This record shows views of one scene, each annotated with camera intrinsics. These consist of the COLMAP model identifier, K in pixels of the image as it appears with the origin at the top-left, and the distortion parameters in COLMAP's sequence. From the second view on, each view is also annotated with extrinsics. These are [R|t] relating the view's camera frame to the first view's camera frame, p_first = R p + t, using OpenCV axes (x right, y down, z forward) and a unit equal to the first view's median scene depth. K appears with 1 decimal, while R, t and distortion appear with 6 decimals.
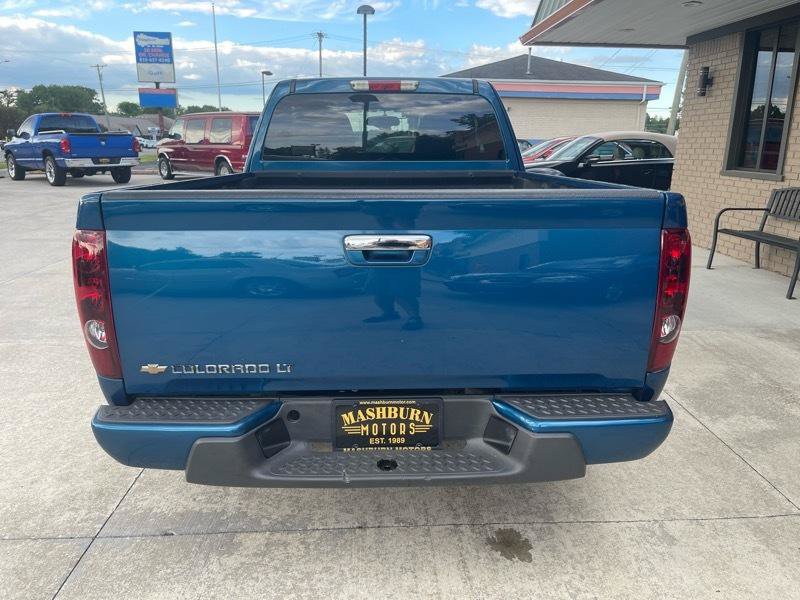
lens RADIAL K [[603.6, 0, 404.8], [0, 603.6, 309.7], [0, 0, 1]] dist [0.081735, -0.107267]
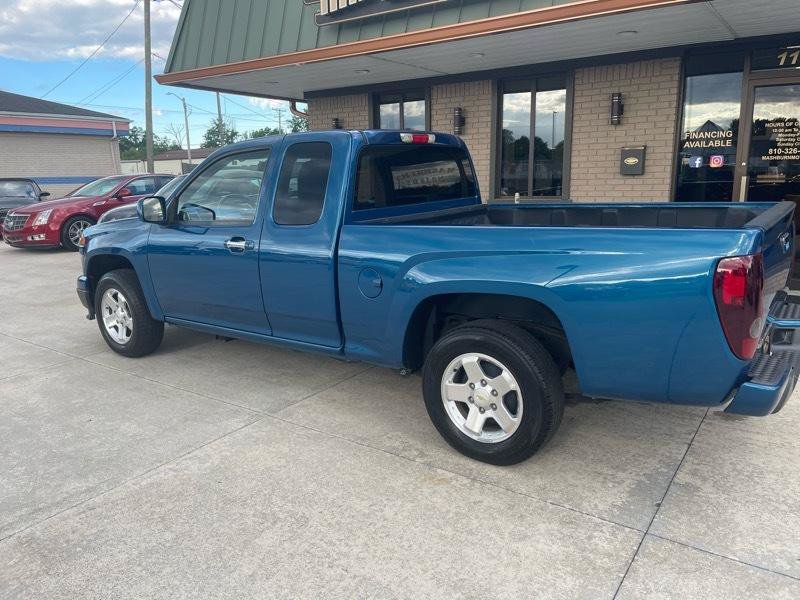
lens RADIAL K [[603.6, 0, 407.4], [0, 603.6, 298.5], [0, 0, 1]] dist [0.081735, -0.107267]
pose [[0.608805, -0.187330, 0.770885, -0.550118], [0.238815, 0.969922, 0.047093, -0.075234], [-0.756521, 0.155428, 0.635231, 0.187868]]
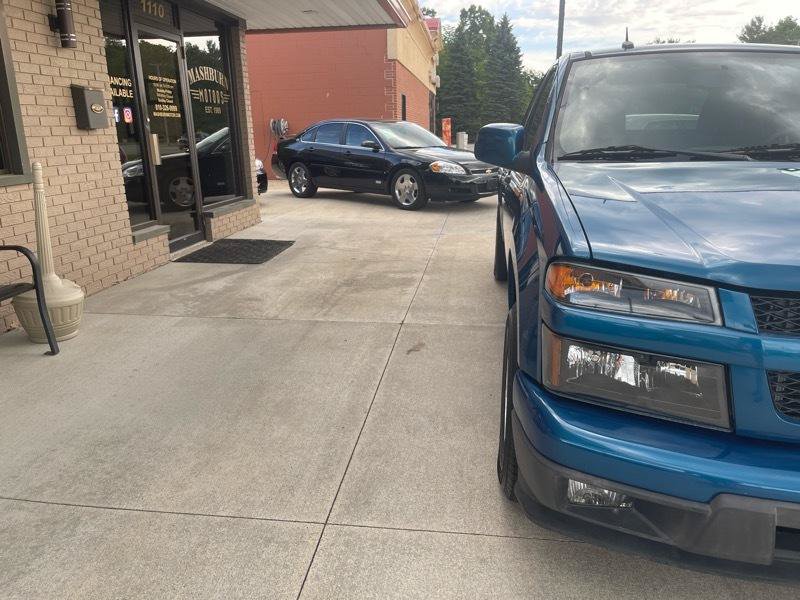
lens RADIAL K [[603.6, 0, 399.0], [0, 603.6, 307.2], [0, 0, 1]] dist [0.081735, -0.107267]
pose [[-0.984599, -0.049205, 0.167759, 0.117754], [0.046791, 0.850399, 0.524054, -0.347004], [-0.168448, 0.523833, -0.835000, 1.275803]]
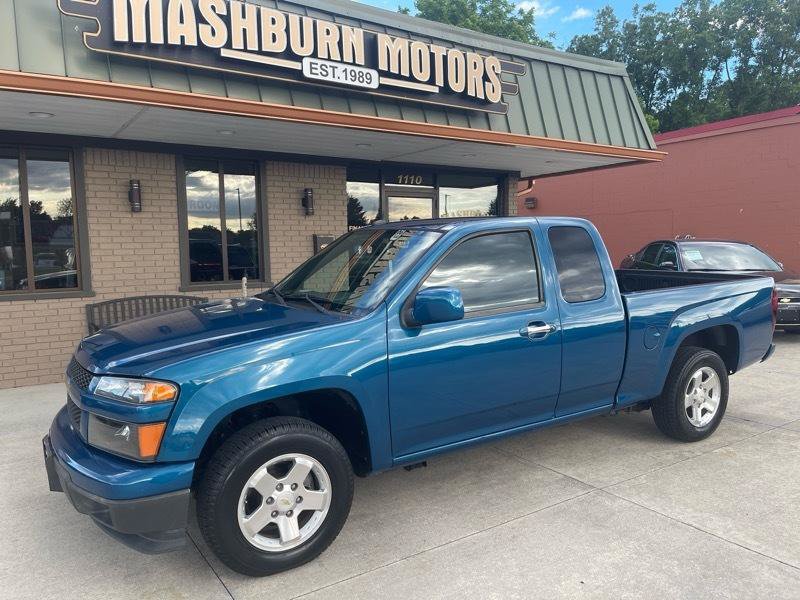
lens RADIAL K [[603.6, 0, 408.1], [0, 603.6, 308.3], [0, 0, 1]] dist [0.081735, -0.107267]
pose [[-0.523639, -0.095572, 0.846563, -0.589906], [0.233927, 0.939365, 0.250743, -0.334815], [-0.819195, 0.329333, -0.469531, 1.075721]]
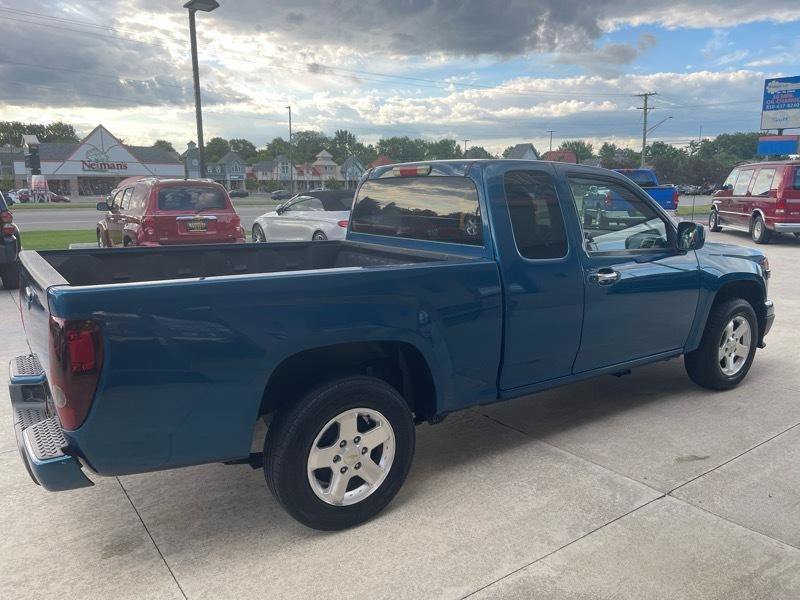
lens RADIAL K [[603.6, 0, 403.1], [0, 603.6, 307.4], [0, 0, 1]] dist [0.081735, -0.107267]
pose [[0.545644, 0.161520, -0.822304, 0.499084], [-0.221366, 0.974177, 0.044463, -0.097468], [0.808251, 0.157769, 0.567309, 0.228332]]
